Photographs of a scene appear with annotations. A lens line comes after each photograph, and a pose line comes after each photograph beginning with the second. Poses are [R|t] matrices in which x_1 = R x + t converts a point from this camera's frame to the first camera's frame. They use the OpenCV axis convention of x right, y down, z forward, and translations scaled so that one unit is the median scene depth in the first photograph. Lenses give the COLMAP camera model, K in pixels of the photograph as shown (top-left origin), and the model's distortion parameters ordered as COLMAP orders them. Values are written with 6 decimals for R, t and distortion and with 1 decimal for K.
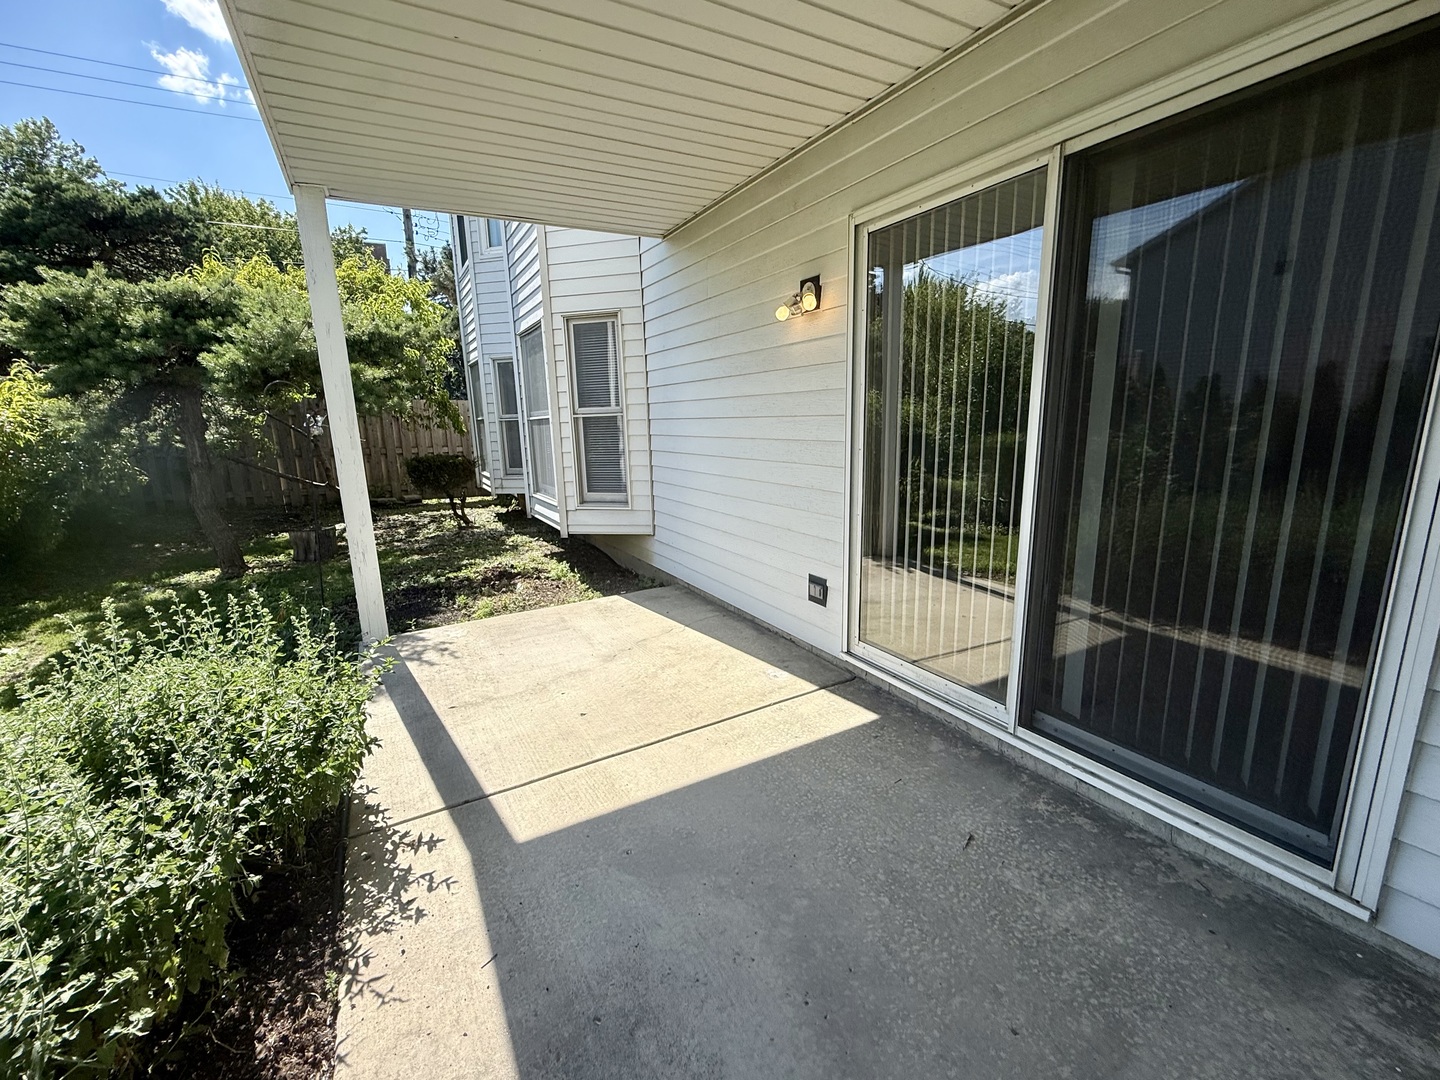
lens RADIAL K [[608.7, 0, 724.4], [0, 608.7, 542.2], [0, 0, 1]] dist [-0.003129, 0.000838]
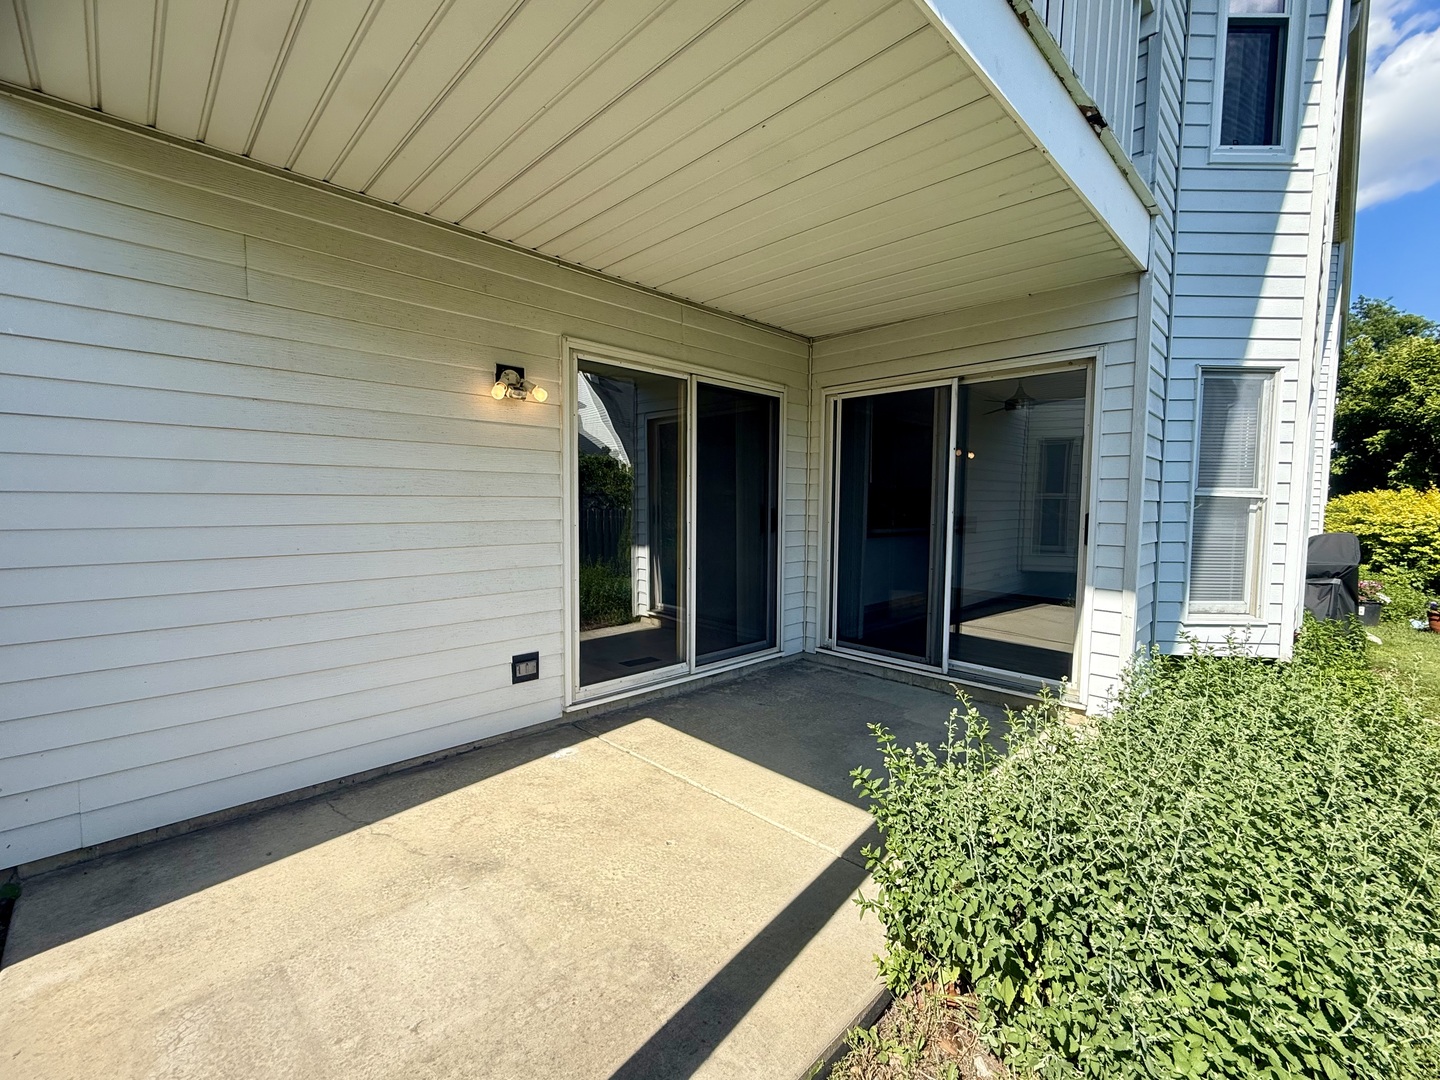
lens RADIAL K [[608.7, 0, 719.2], [0, 608.7, 540.1], [0, 0, 1]] dist [-0.003129, 0.000838]
pose [[-0.261499, -0.047023, 0.964058, -0.926330], [0.187792, 0.977247, 0.098604, -0.172864], [-0.946759, 0.206827, -0.246719, 0.940982]]
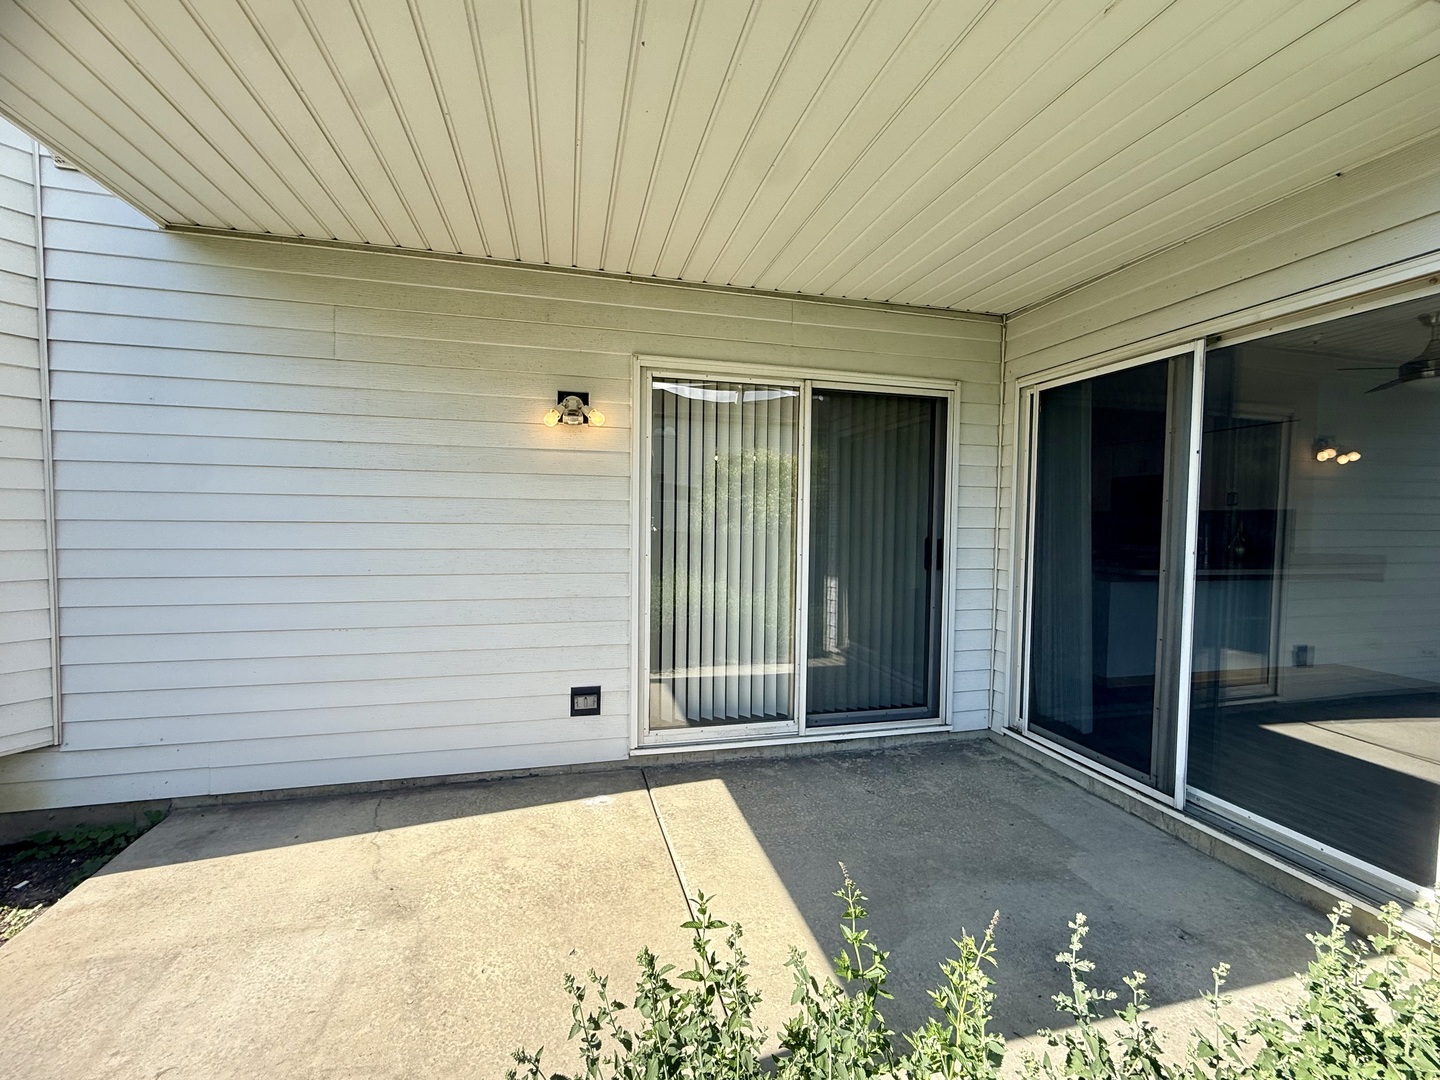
lens RADIAL K [[608.7, 0, 720.1], [0, 608.7, 540.6], [0, 0, 1]] dist [-0.003129, 0.000838]
pose [[0.262365, -0.016299, 0.964831, -0.751775], [0.173685, 0.984326, -0.030602, -0.110570], [-0.949209, 0.175605, 0.261084, 0.521374]]
